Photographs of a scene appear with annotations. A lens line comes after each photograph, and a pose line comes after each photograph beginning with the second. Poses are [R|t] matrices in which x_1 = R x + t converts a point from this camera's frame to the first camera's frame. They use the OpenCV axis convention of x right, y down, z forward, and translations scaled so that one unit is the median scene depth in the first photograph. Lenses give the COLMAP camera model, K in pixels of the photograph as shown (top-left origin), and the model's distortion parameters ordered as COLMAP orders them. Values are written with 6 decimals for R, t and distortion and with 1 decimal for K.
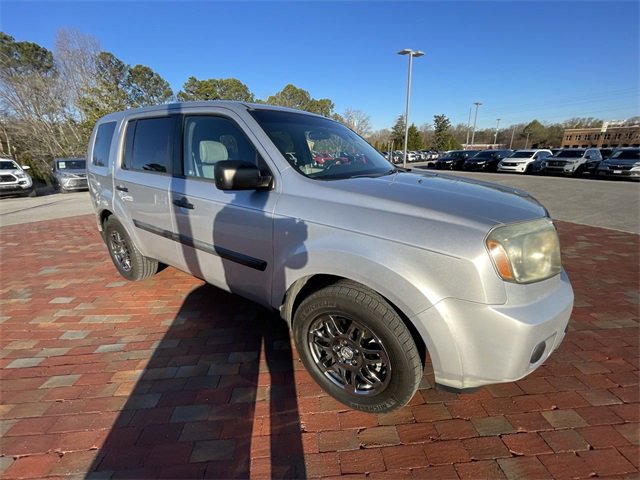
lens RADIAL K [[256.6, 0, 318.6], [0, 256.6, 239.6], [0, 0, 1]] dist [-0.003551, -0.000738]
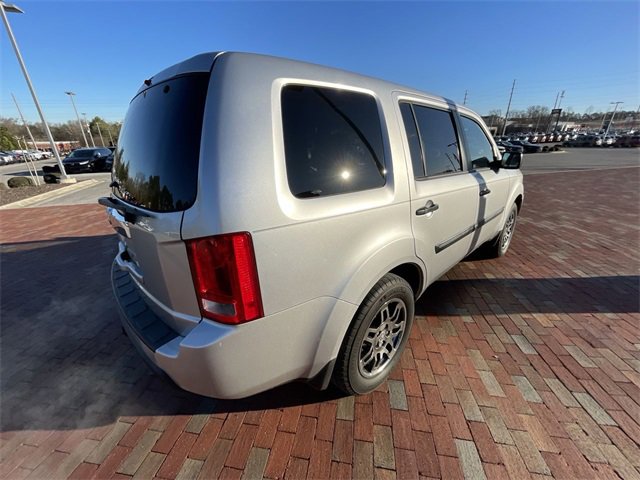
lens RADIAL K [[256.6, 0, 318.5], [0, 256.6, 237.2], [0, 0, 1]] dist [-0.003551, -0.000738]
pose [[0.238755, -0.334284, 0.911729, -0.177679], [0.333522, 0.909997, 0.246310, -0.047705], [-0.912008, 0.245274, 0.328758, 0.129623]]
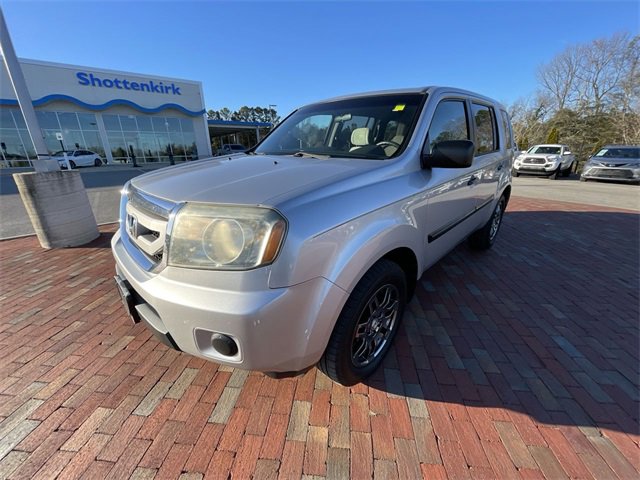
lens RADIAL K [[256.6, 0, 319.6], [0, 256.6, 239.6], [0, 0, 1]] dist [-0.003551, -0.000738]
pose [[-0.180442, 0.348839, -0.919648, 0.124439], [-0.308188, 0.867860, 0.389664, -0.039858], [0.934056, 0.353736, -0.049090, 0.127224]]
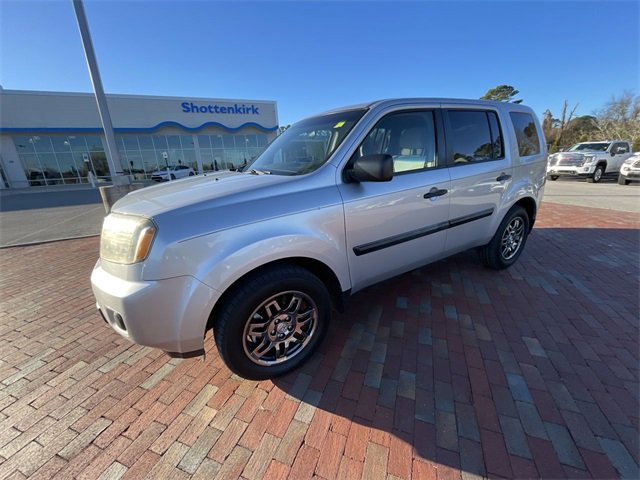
lens RADIAL K [[256.6, 0, 320.4], [0, 256.6, 240.0], [0, 0, 1]] dist [-0.003551, -0.000738]
pose [[-0.425597, 0.305714, -0.851708, 0.116471], [-0.247116, 0.866165, 0.434387, -0.055894], [0.870518, 0.395344, -0.293090, 0.170369]]
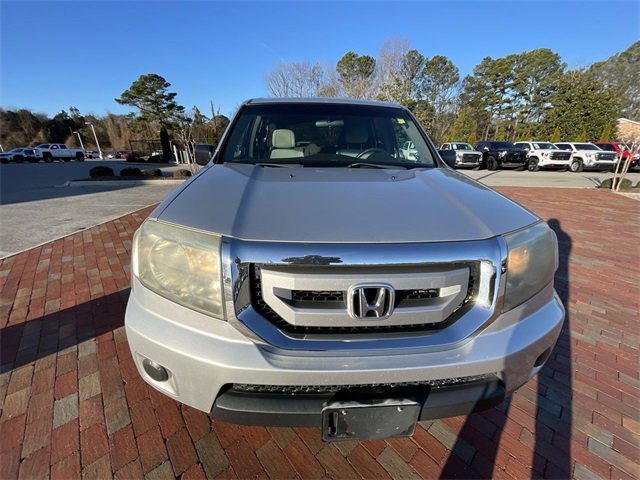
lens RADIAL K [[256.6, 0, 321.0], [0, 256.6, 240.3], [0, 0, 1]] dist [-0.003551, -0.000738]
pose [[0.610187, 0.303421, -0.731852, 0.092353], [-0.269782, 0.948125, 0.168155, -0.015883], [0.744909, 0.094835, 0.660392, 0.043170]]
